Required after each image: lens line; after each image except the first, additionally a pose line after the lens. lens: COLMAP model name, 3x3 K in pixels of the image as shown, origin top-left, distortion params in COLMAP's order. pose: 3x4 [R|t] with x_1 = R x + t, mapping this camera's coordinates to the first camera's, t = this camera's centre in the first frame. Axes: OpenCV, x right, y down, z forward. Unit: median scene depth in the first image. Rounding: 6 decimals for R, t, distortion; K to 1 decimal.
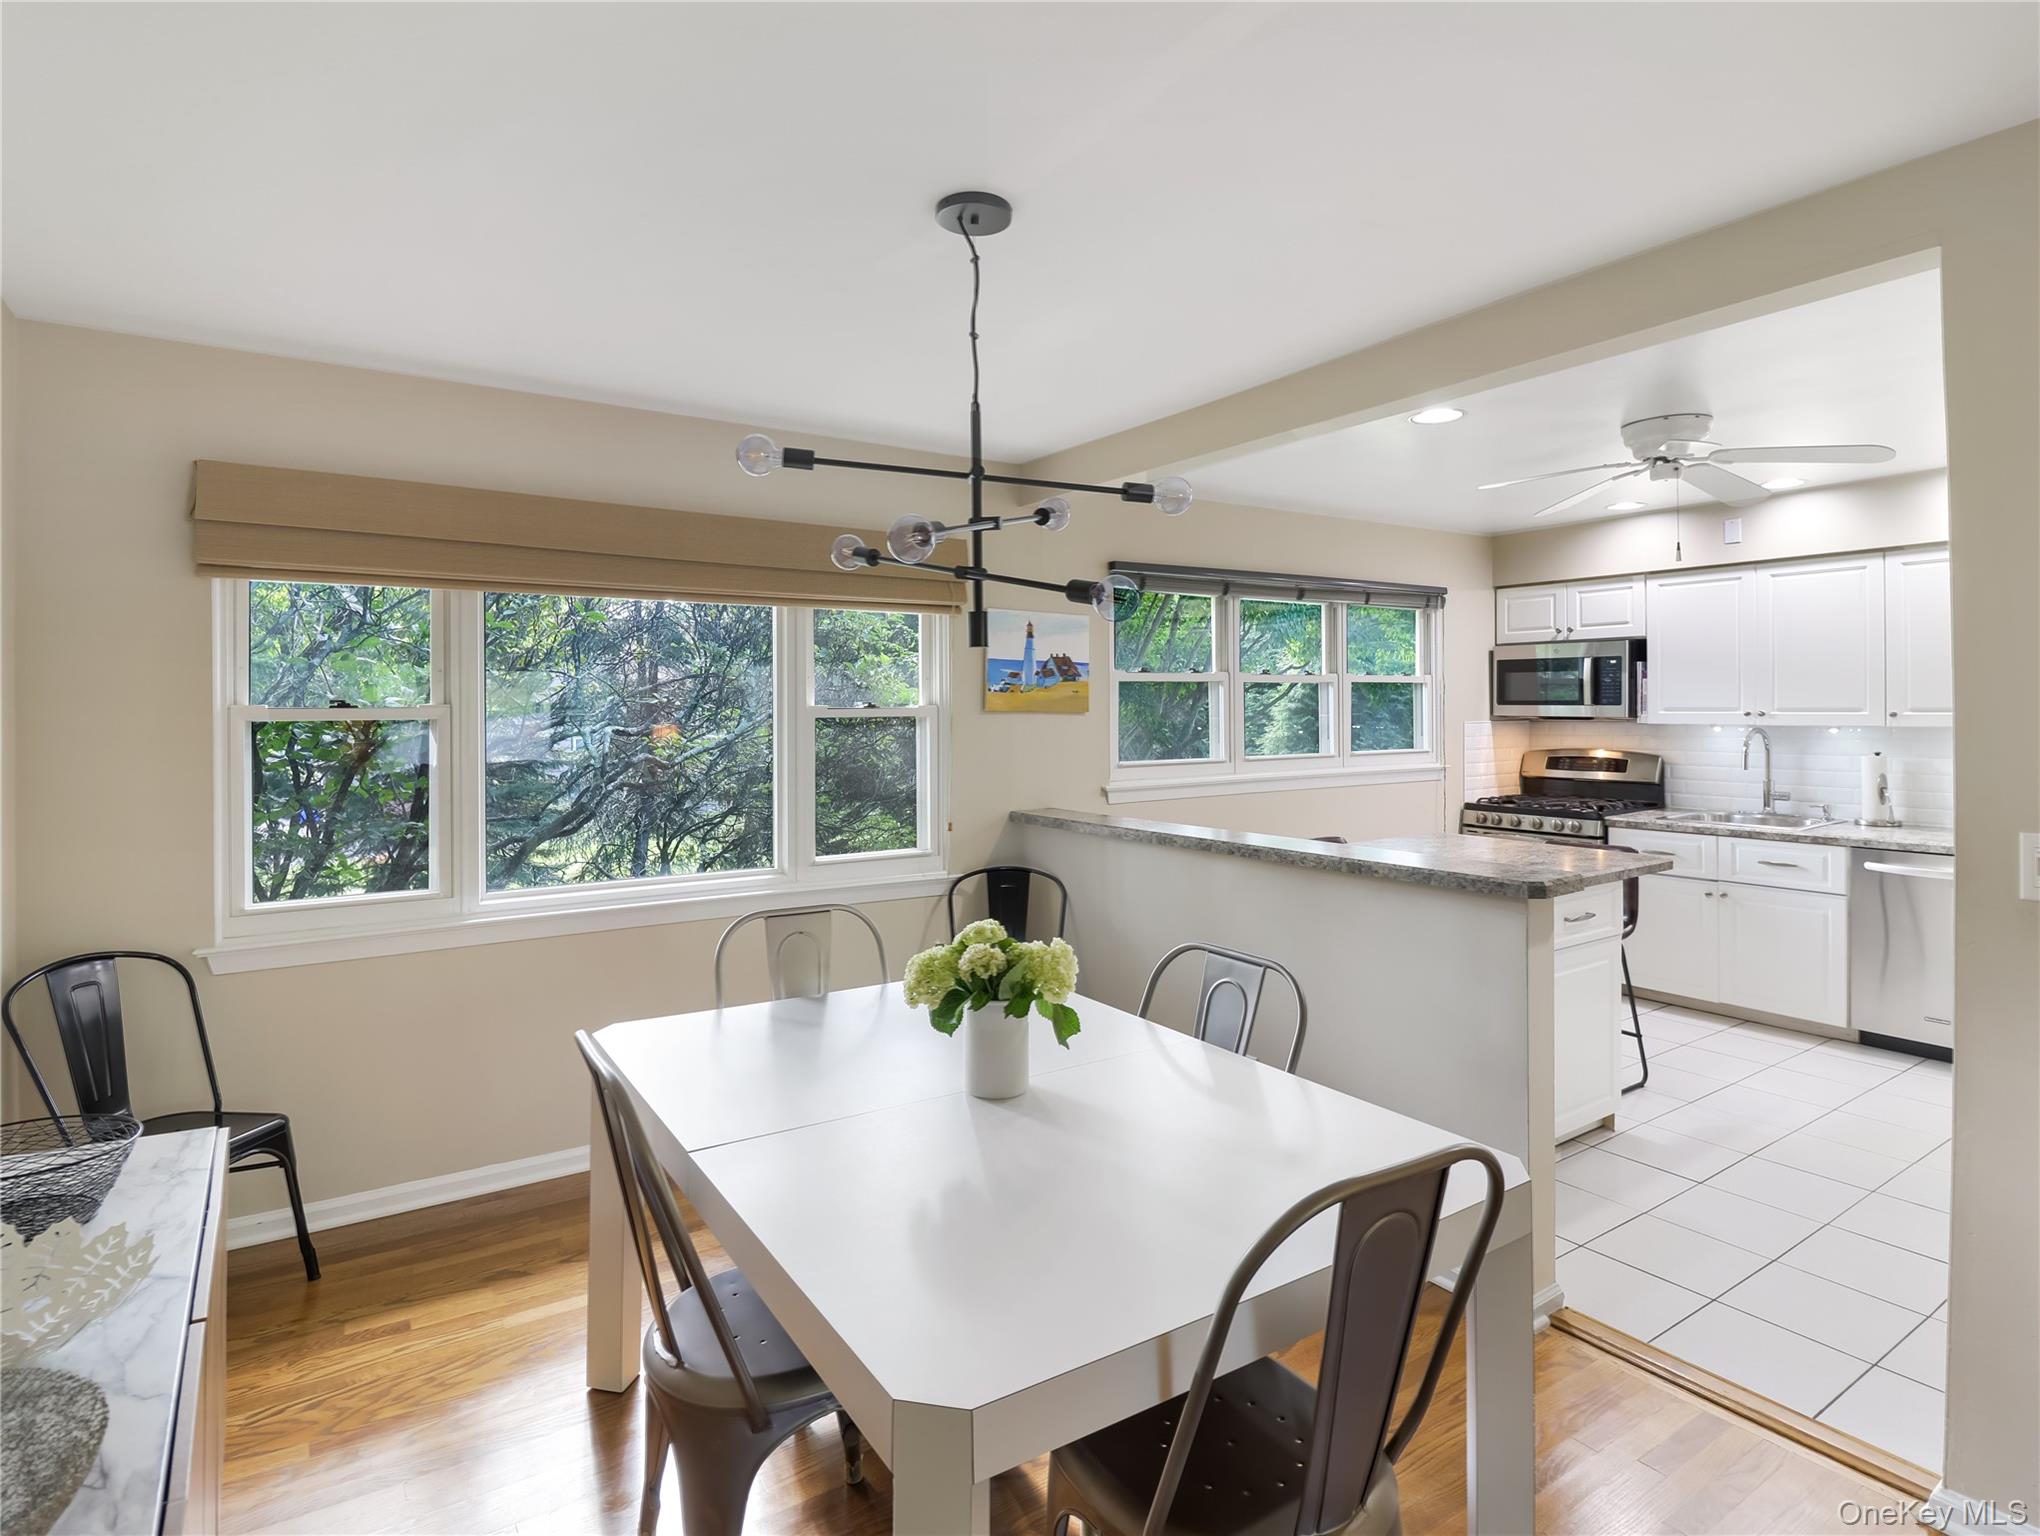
lens RADIAL K [[1075.5, 0, 1011.8], [0, 1075.5, 719.1], [0, 0, 1]] dist [-0.005112, -0.006850]
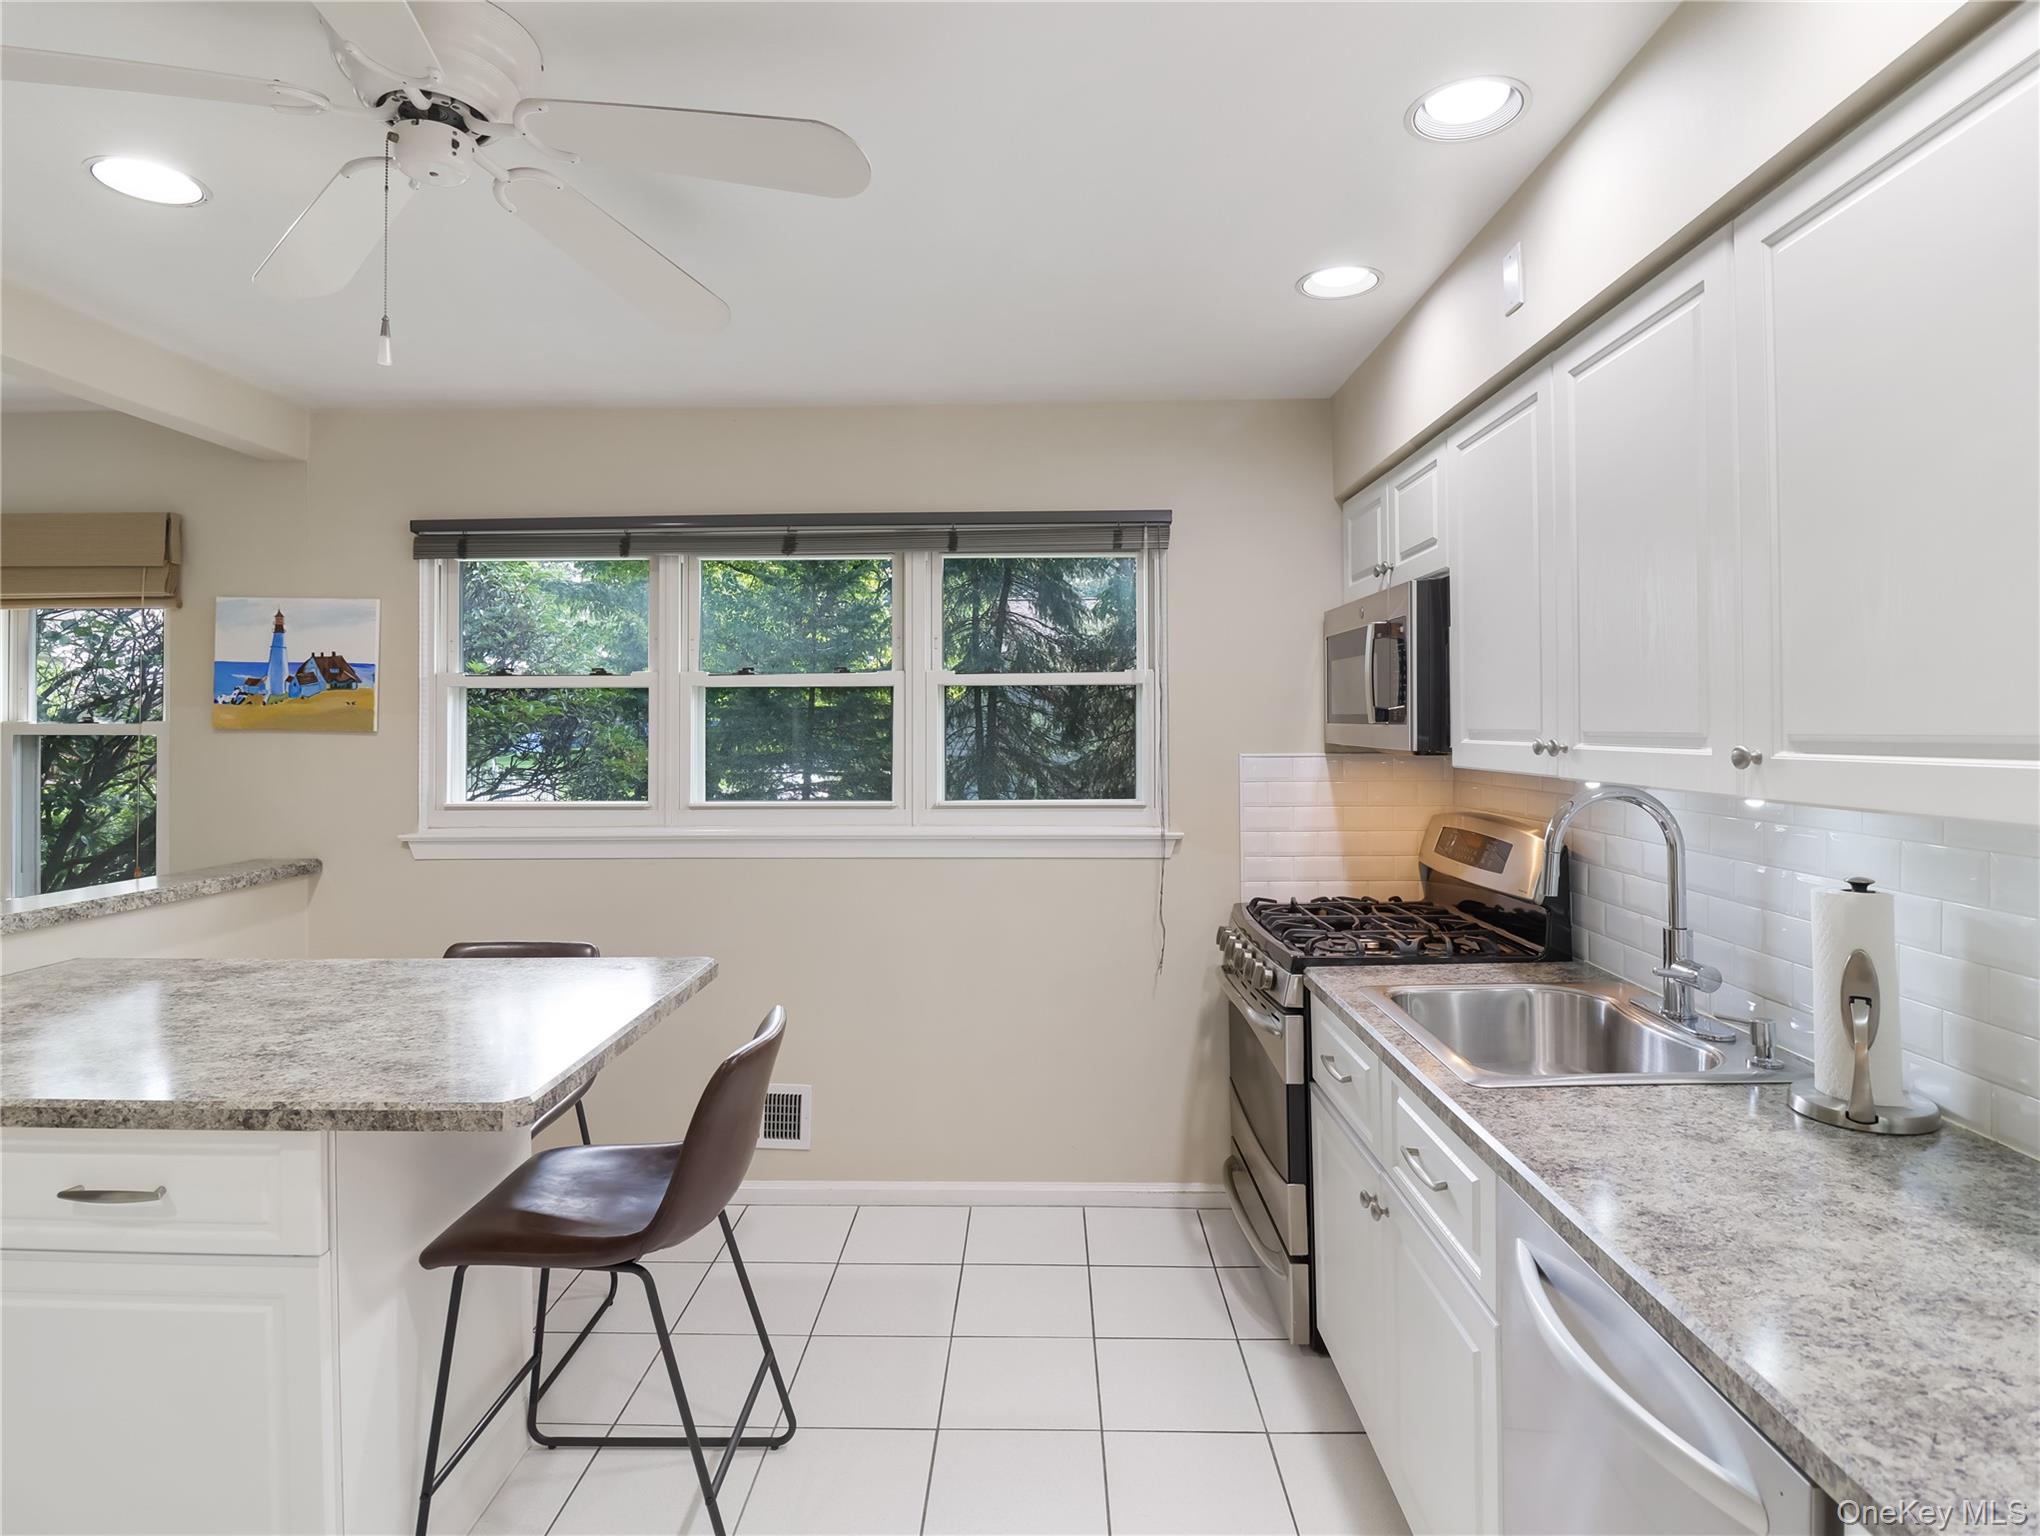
lens RADIAL K [[1075.5, 0, 1013.9], [0, 1075.5, 721.0], [0, 0, 1]] dist [-0.005112, -0.006850]
pose [[0.824152, 0.001436, -0.566368, 0.734551], [-0.009823, 0.999883, -0.011758, -0.007968], [0.566284, 0.015253, 0.824069, 0.566959]]
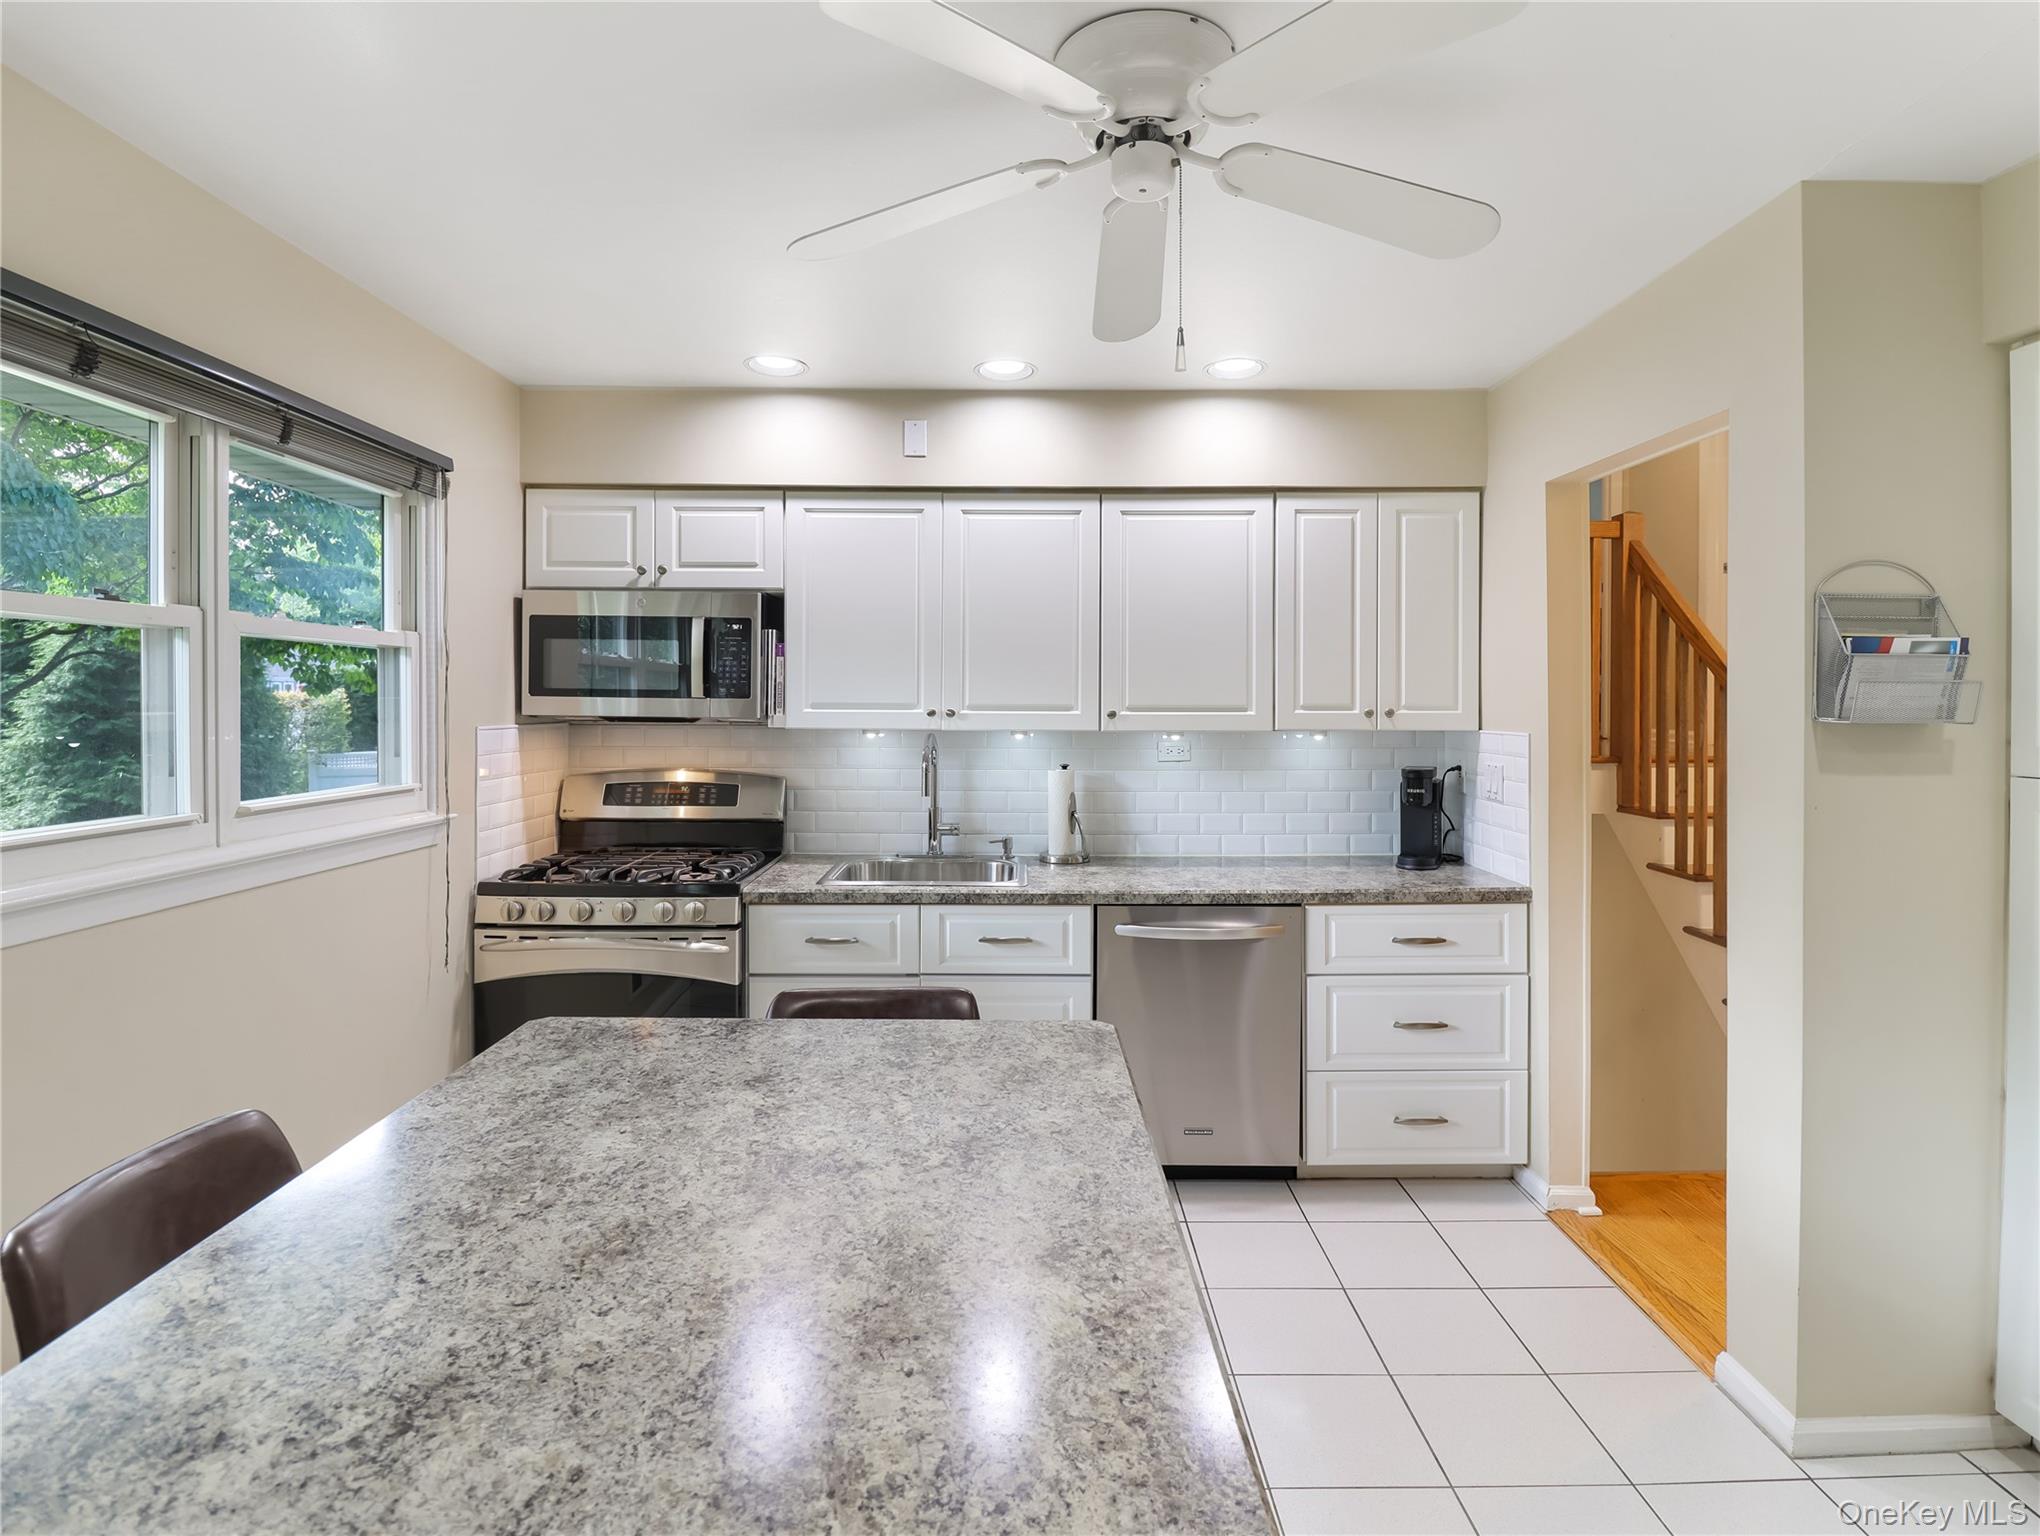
lens RADIAL K [[1075.5, 0, 1029.2], [0, 1075.5, 707.7], [0, 0, 1]] dist [-0.005112, -0.006850]
pose [[0.543360, 0.006689, 0.839473, 0.149998], [0.001553, 0.999959, -0.008973, -0.002116], [-0.839499, 0.006180, 0.543327, 0.570031]]
